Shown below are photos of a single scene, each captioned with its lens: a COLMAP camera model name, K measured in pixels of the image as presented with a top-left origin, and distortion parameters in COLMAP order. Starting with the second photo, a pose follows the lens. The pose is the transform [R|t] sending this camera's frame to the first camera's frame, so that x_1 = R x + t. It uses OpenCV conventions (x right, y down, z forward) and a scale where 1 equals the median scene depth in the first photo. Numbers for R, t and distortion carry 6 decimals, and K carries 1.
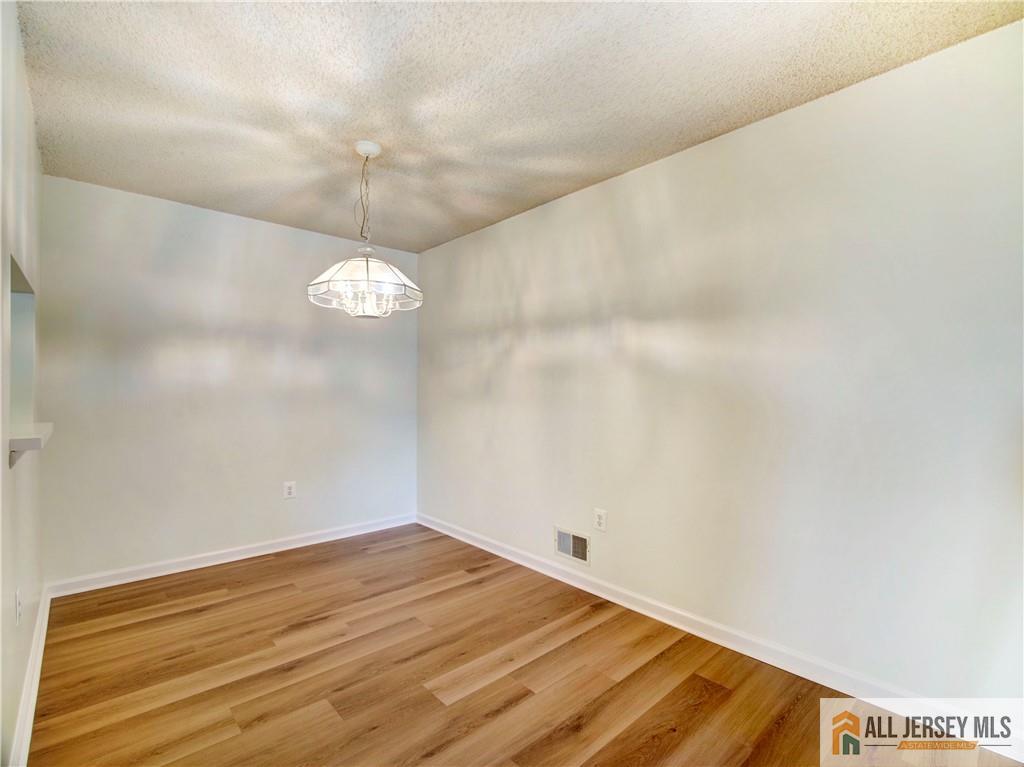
lens RADIAL K [[487.9, 0, 512.0], [0, 487.9, 383.5], [0, 0, 1]] dist [-0.004284, -0.006394]
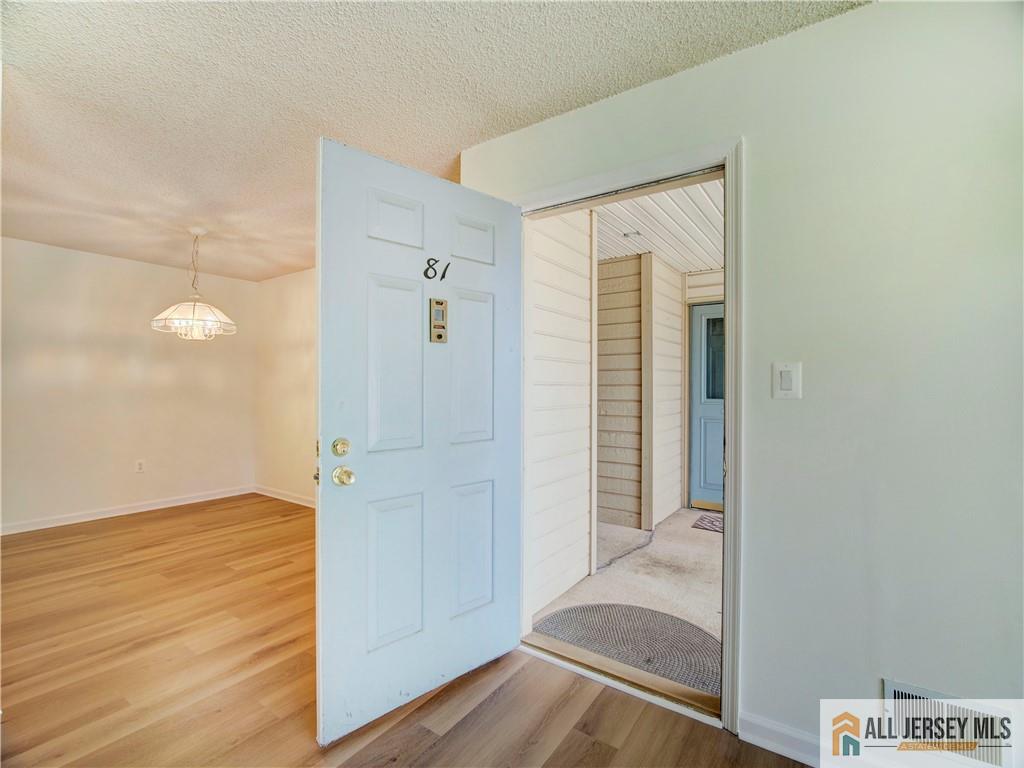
lens RADIAL K [[482.4, 0, 512.0], [0, 482.4, 384.0], [0, 0, 1]] dist [-0.000289, 0.000515]
pose [[0.977569, 0.005040, 0.210554, 0.336743], [-0.005155, 0.999987, -0.000003, -0.006659], [-0.210551, -0.001083, 0.977582, -0.651838]]
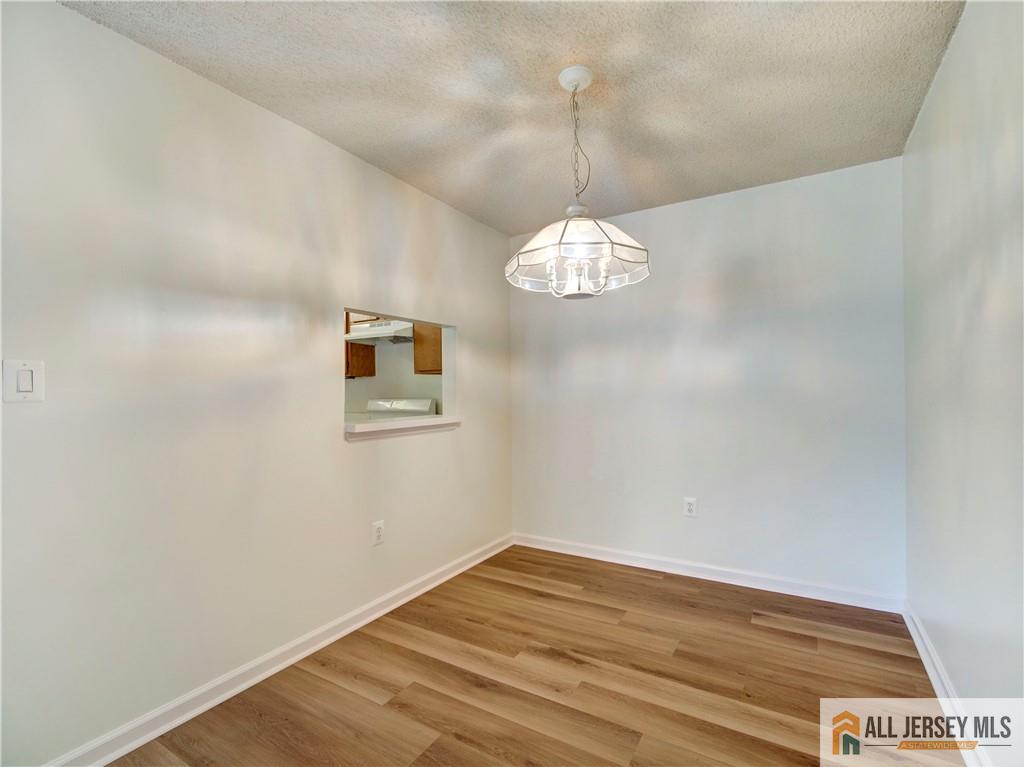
lens RADIAL K [[482.4, 0, 512.0], [0, 482.4, 383.5], [0, 0, 1]] dist [-0.000289, 0.000515]
pose [[0.280286, -0.020817, -0.959691, 0.387512], [0.019931, 0.999675, -0.015864, 0.012763], [0.959710, -0.014681, 0.280610, 0.656208]]
